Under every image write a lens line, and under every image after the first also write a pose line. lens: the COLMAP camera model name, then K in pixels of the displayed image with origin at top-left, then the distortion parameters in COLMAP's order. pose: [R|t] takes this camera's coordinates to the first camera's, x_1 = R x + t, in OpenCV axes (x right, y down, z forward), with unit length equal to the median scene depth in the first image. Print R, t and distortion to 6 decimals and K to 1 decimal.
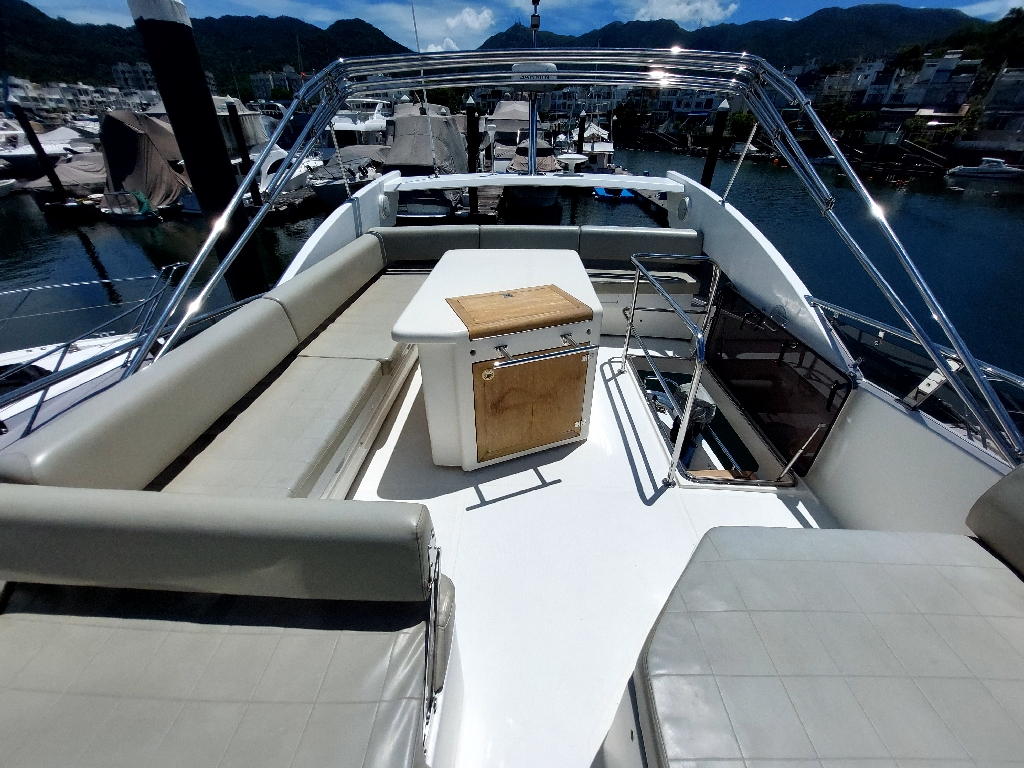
lens RADIAL K [[407.5, 0, 512.0], [0, 407.5, 384.0], [0, 0, 1]] dist [-0.000247, 0.000050]
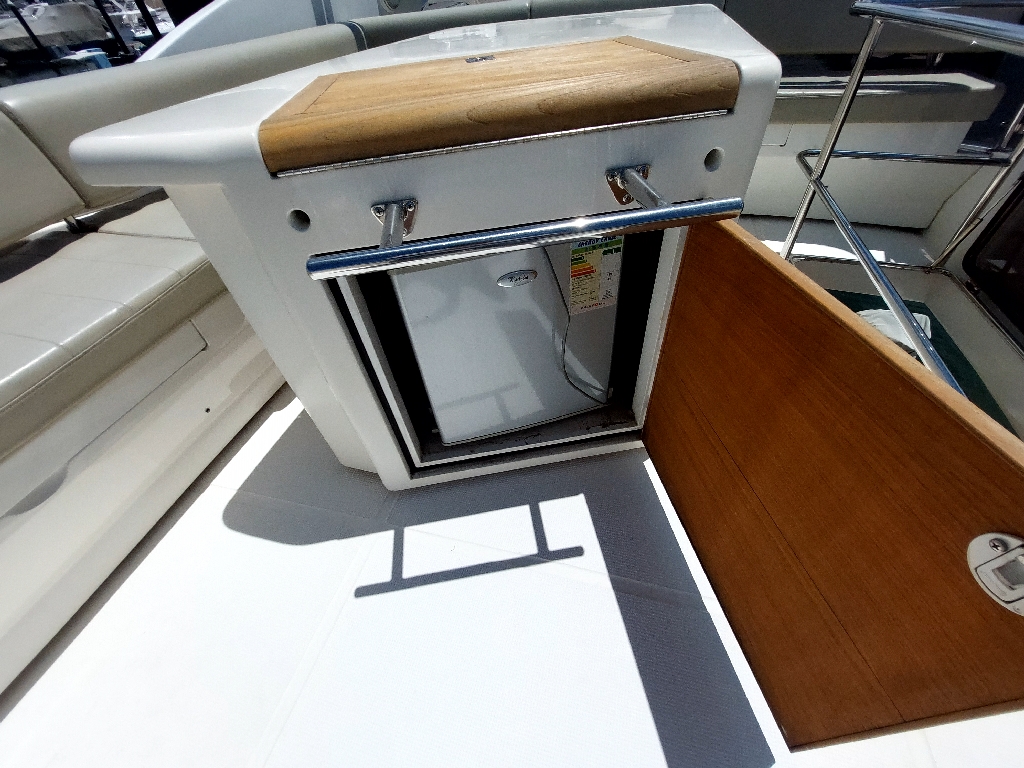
lens RADIAL K [[407.5, 0, 512.0], [0, 407.5, 384.0], [0, 0, 1]] dist [-0.000247, 0.000050]
pose [[0.968561, 0.107670, -0.224267, 0.124624], [-0.050863, 0.968151, 0.245144, -0.035104], [0.243519, -0.226031, 0.943191, 0.616525]]
